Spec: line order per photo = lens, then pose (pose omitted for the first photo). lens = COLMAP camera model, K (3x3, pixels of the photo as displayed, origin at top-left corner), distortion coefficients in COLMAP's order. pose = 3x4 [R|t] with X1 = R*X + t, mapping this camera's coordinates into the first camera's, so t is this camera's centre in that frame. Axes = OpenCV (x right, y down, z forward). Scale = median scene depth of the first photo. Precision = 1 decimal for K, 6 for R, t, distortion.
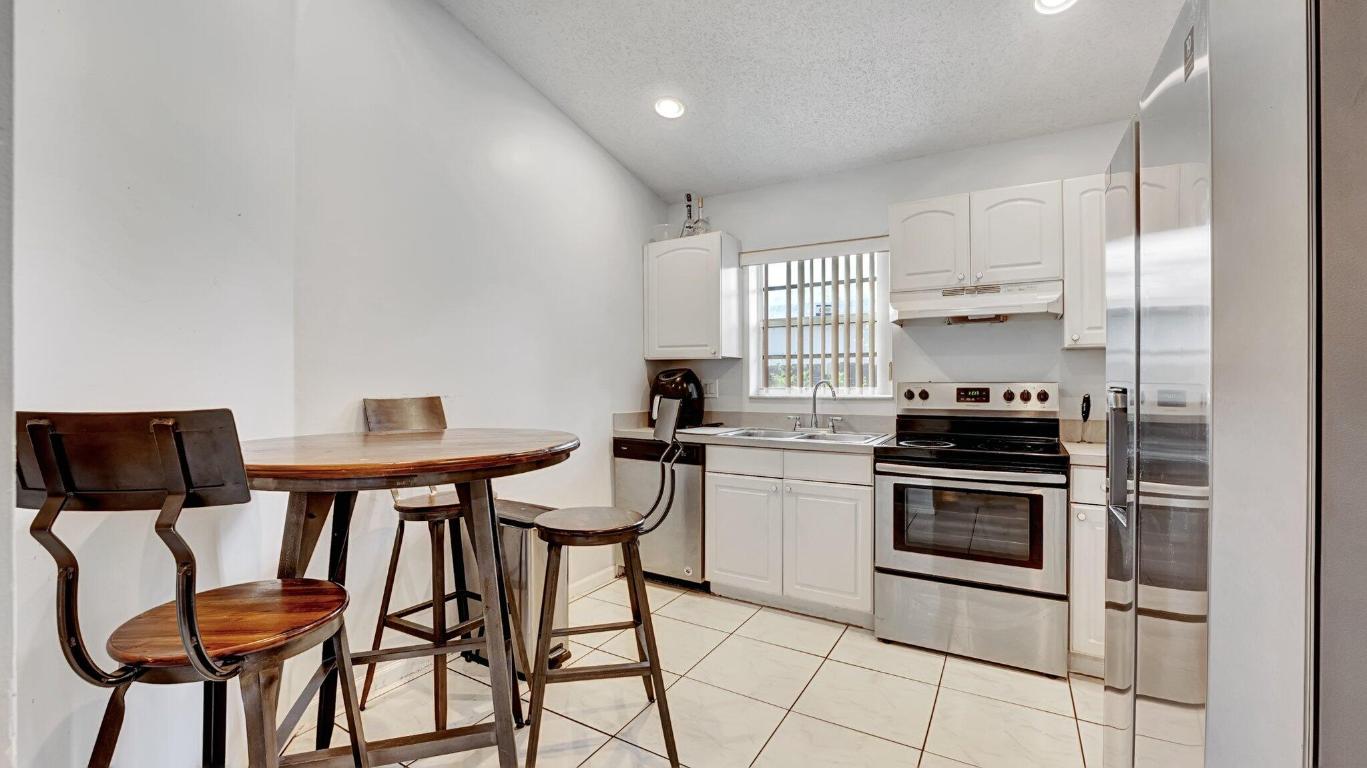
lens RADIAL K [[575.5, 0, 695.5], [0, 575.5, 384.4], [0, 0, 1]] dist [-0.021310, 0.000265]
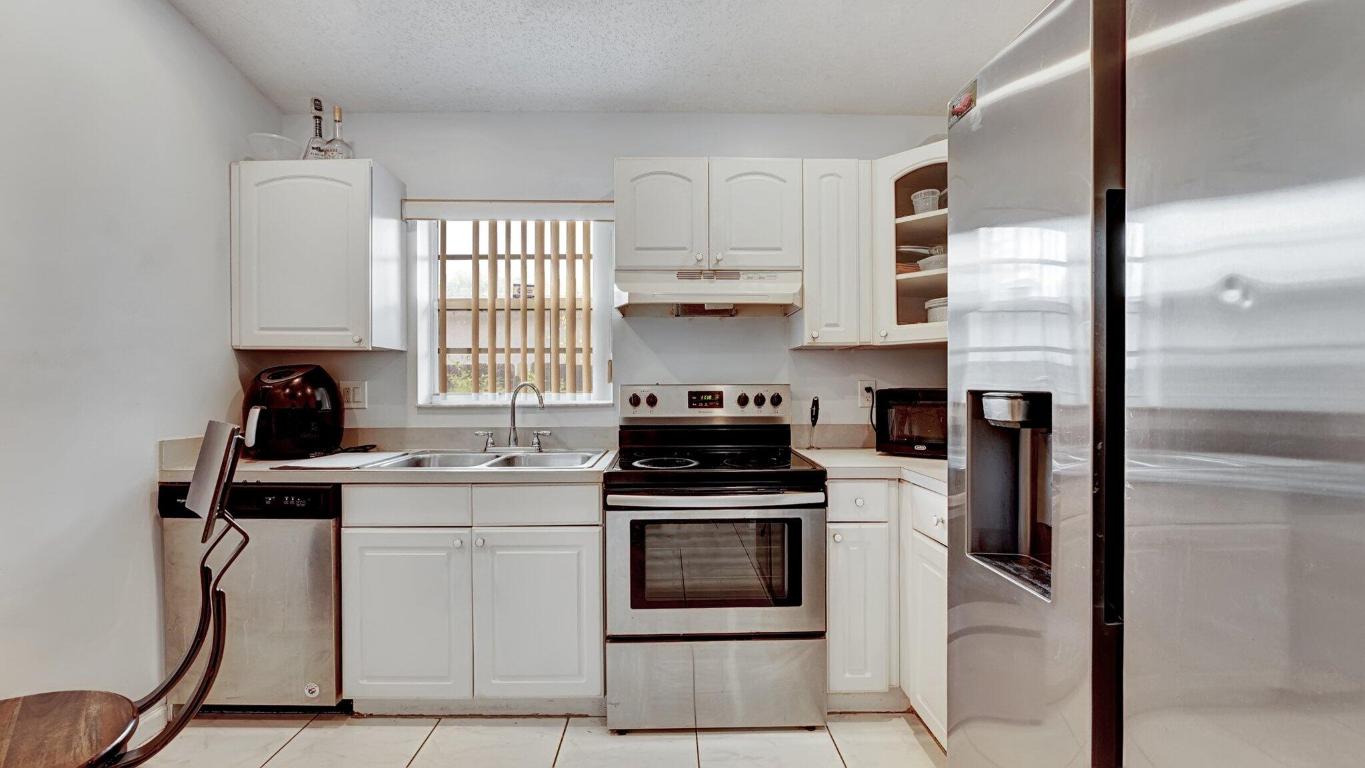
lens RADIAL K [[574.6, 0, 694.5], [0, 574.6, 384.4], [0, 0, 1]] dist [-0.021310, 0.000265]
pose [[0.857141, -0.001581, 0.515080, 0.025547], [0.004969, 0.999974, -0.005201, 0.000168], [-0.515058, 0.007017, 0.857127, 0.243865]]
